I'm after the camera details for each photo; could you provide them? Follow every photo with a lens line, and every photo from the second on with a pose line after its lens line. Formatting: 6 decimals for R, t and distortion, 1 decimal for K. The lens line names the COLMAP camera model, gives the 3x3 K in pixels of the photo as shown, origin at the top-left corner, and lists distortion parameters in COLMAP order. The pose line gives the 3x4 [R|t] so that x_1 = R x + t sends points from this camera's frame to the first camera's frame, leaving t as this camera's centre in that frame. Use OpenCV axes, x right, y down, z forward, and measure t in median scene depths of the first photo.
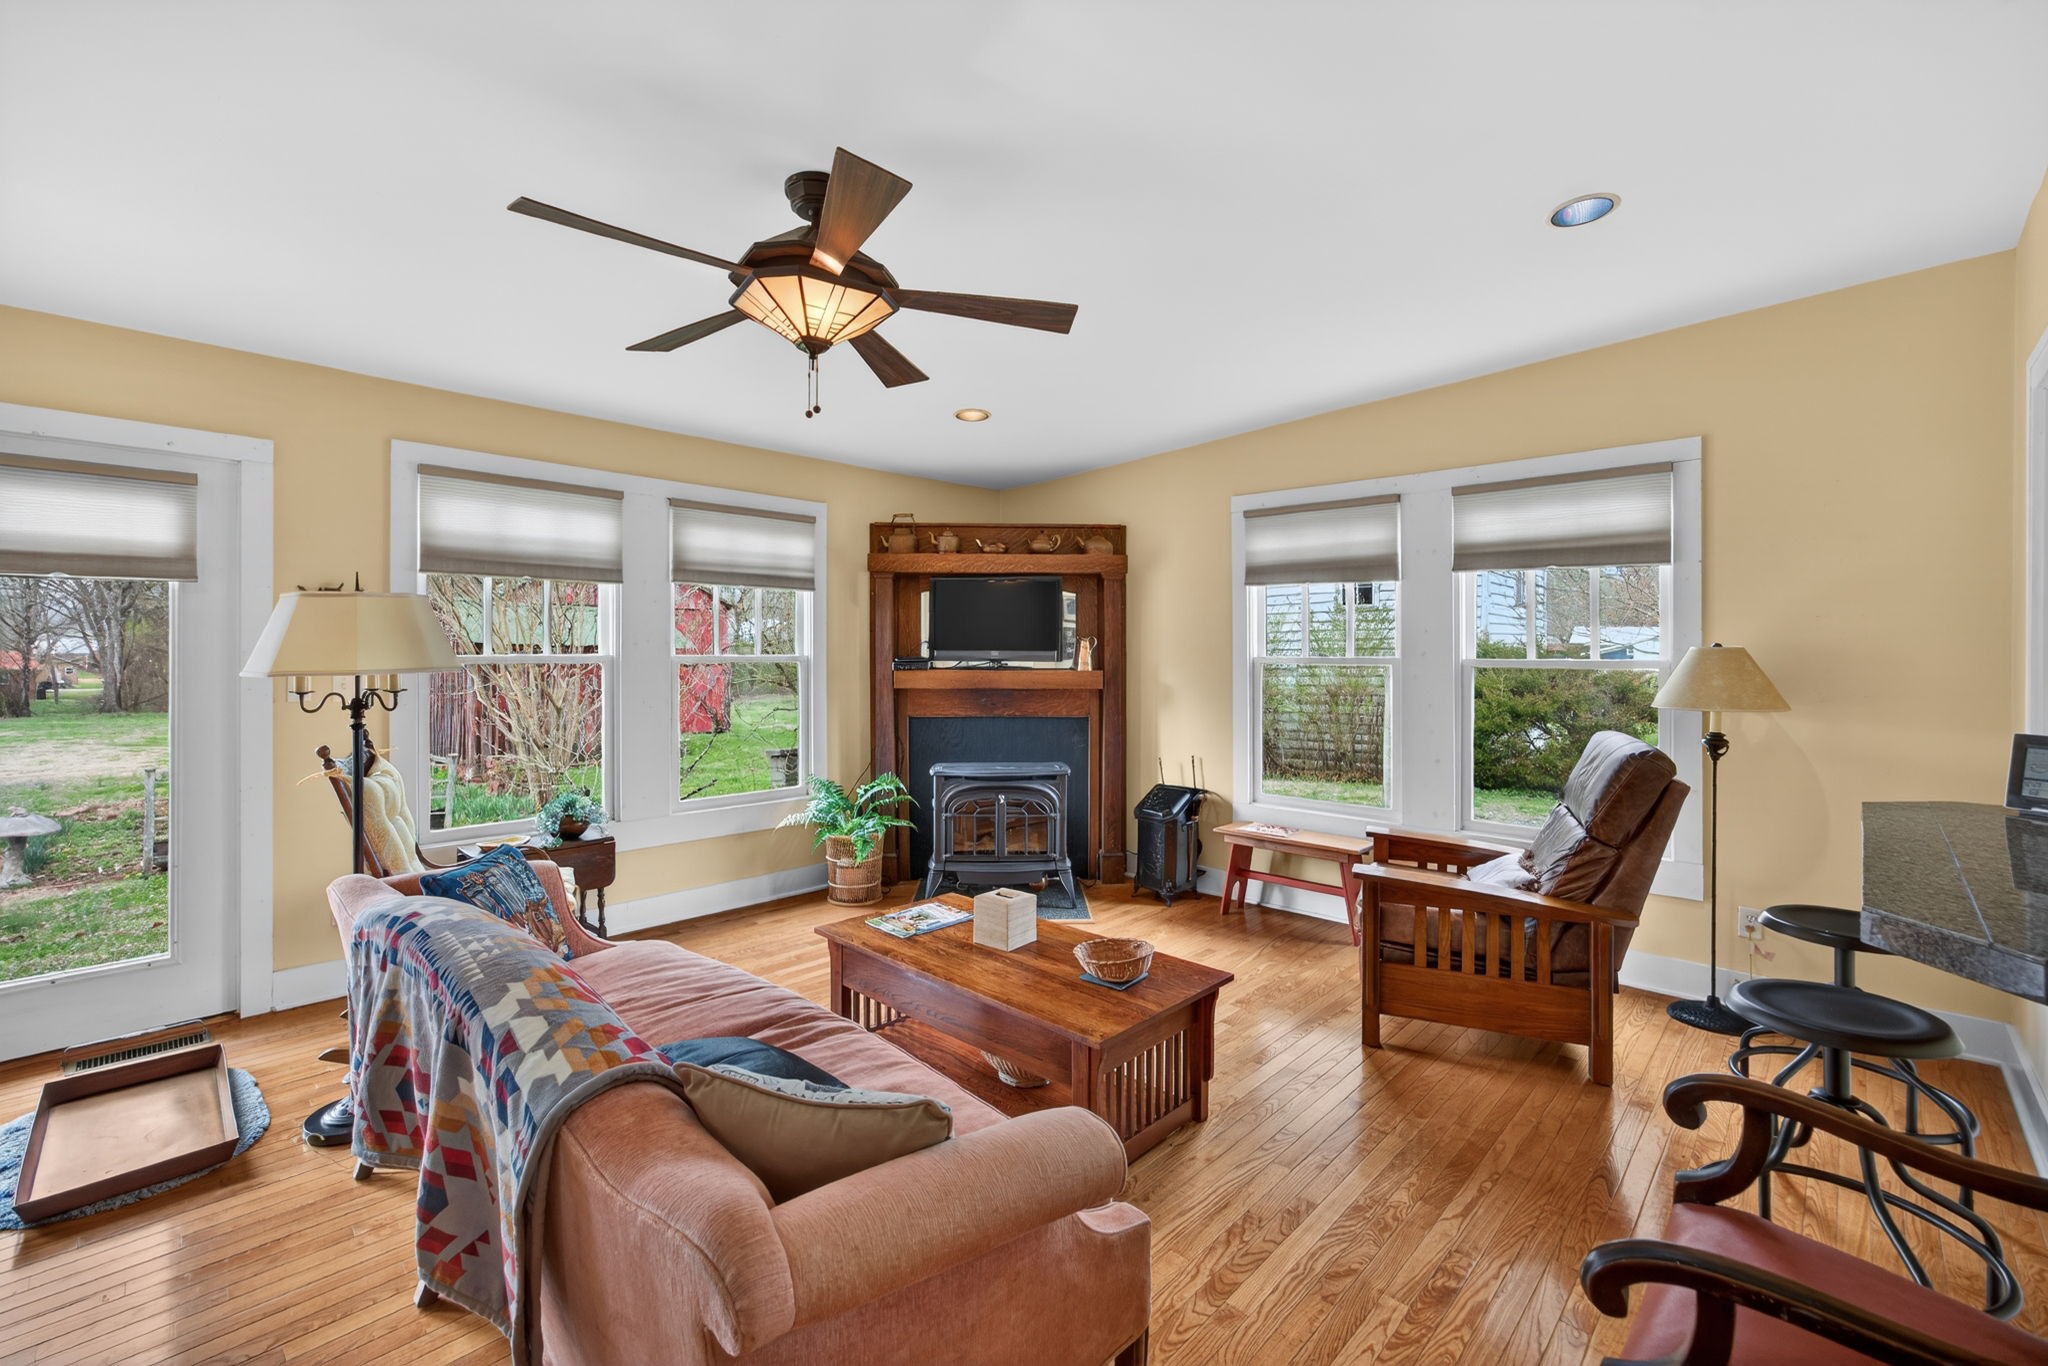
lens RADIAL K [[892.3, 0, 1031.8], [0, 892.3, 672.8], [0, 0, 1]] dist [-0.001857, 0.000151]
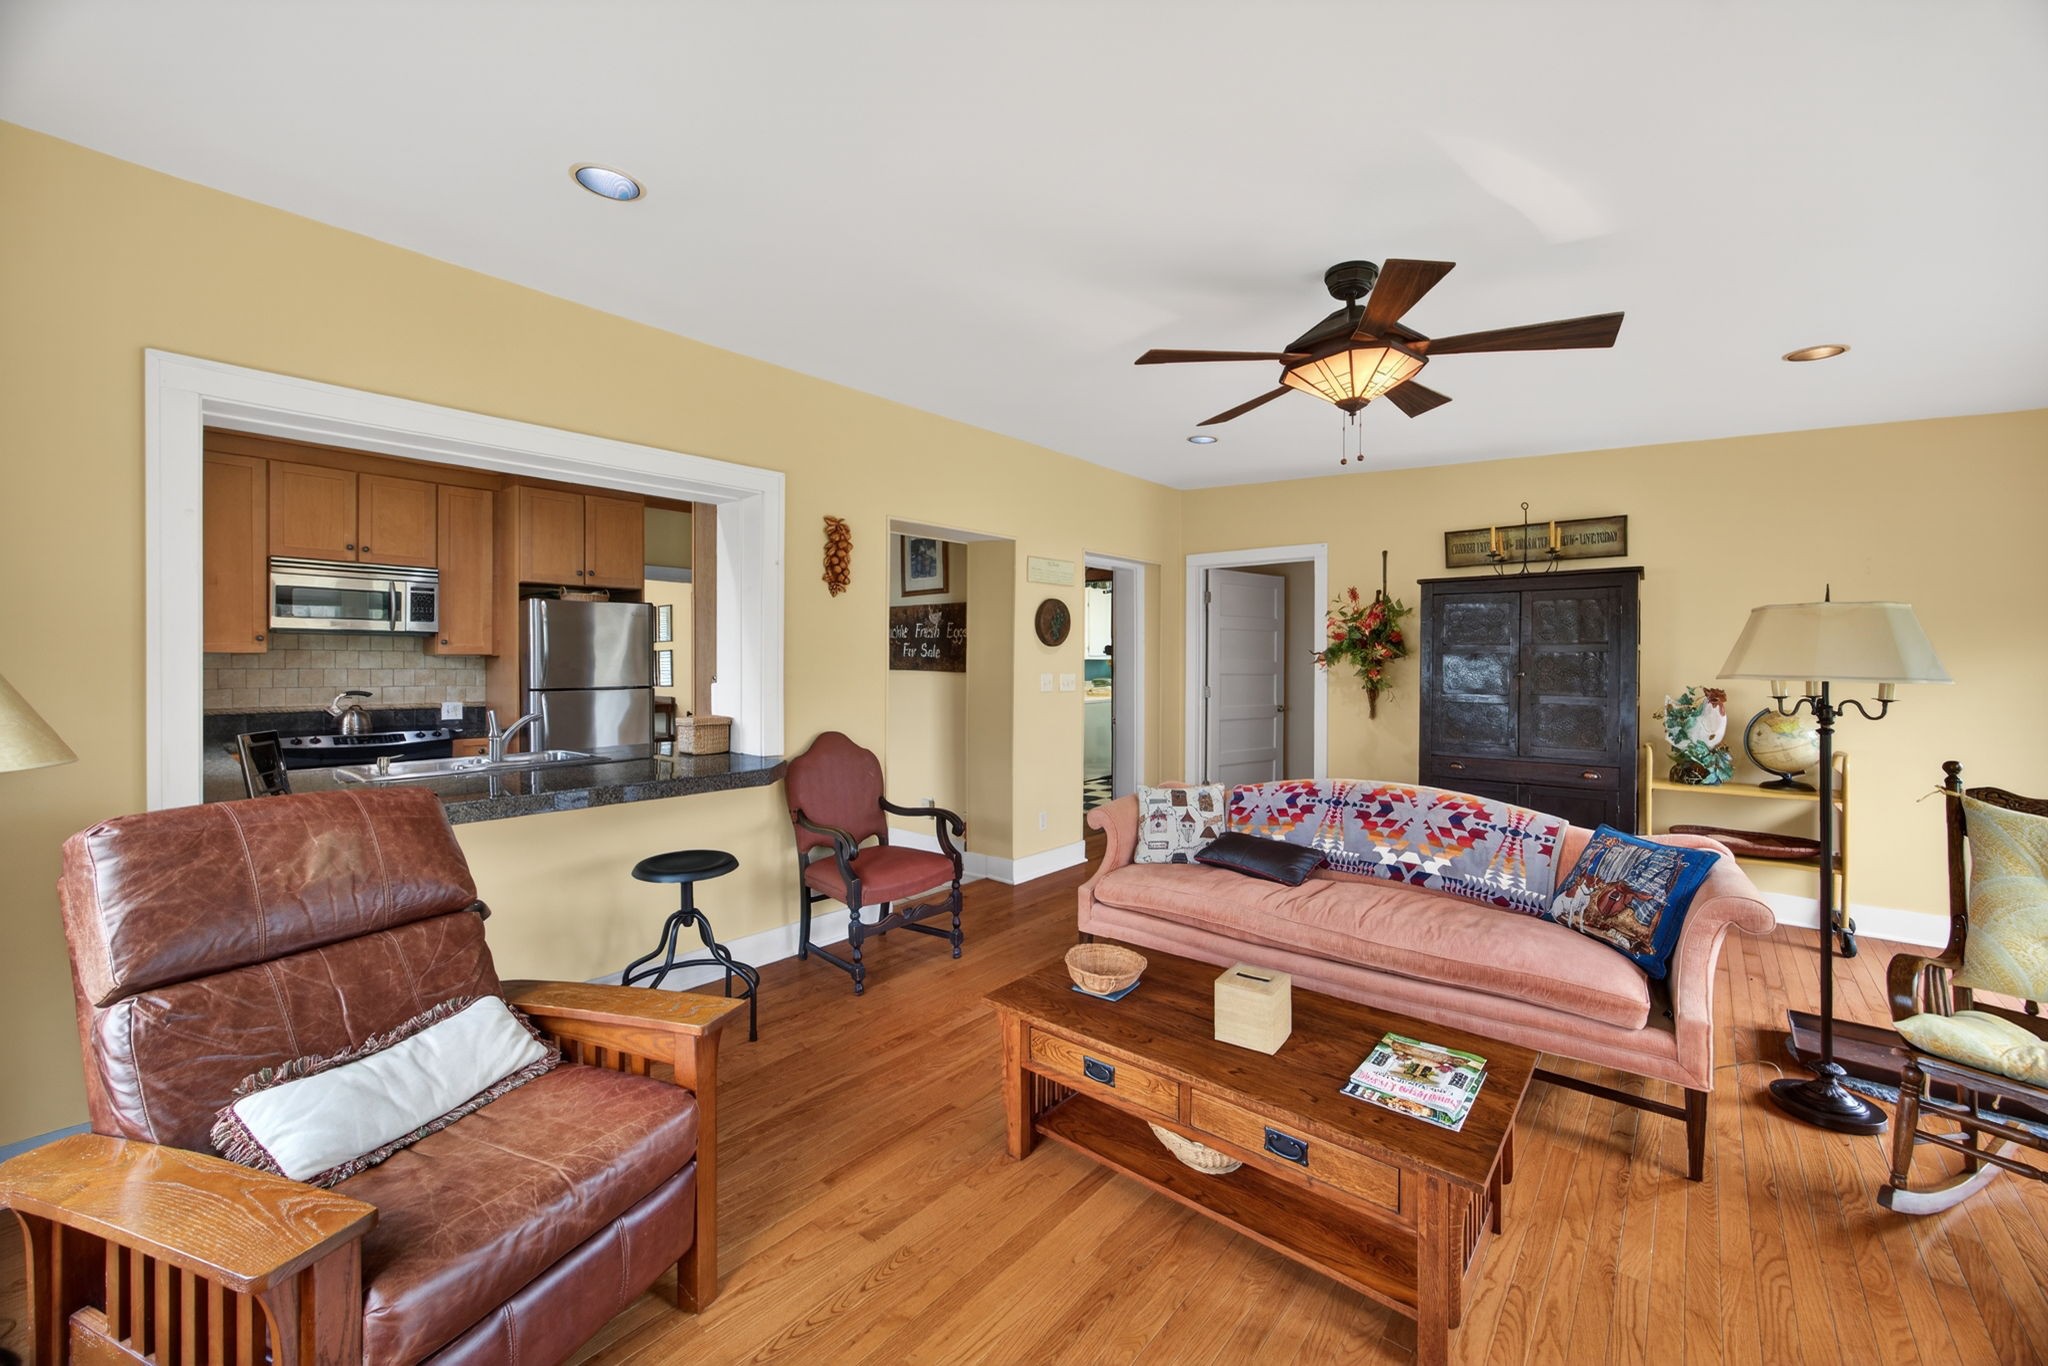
lens RADIAL K [[841.5, 0, 1020.9], [0, 841.5, 657.5], [0, 0, 1]] dist [-0.010389, 0.006644]
pose [[-0.999659, -0.003577, -0.025863, 0.176047], [-0.003895, 0.999917, 0.012257, -0.027900], [0.025817, 0.012353, -0.999590, 1.604381]]
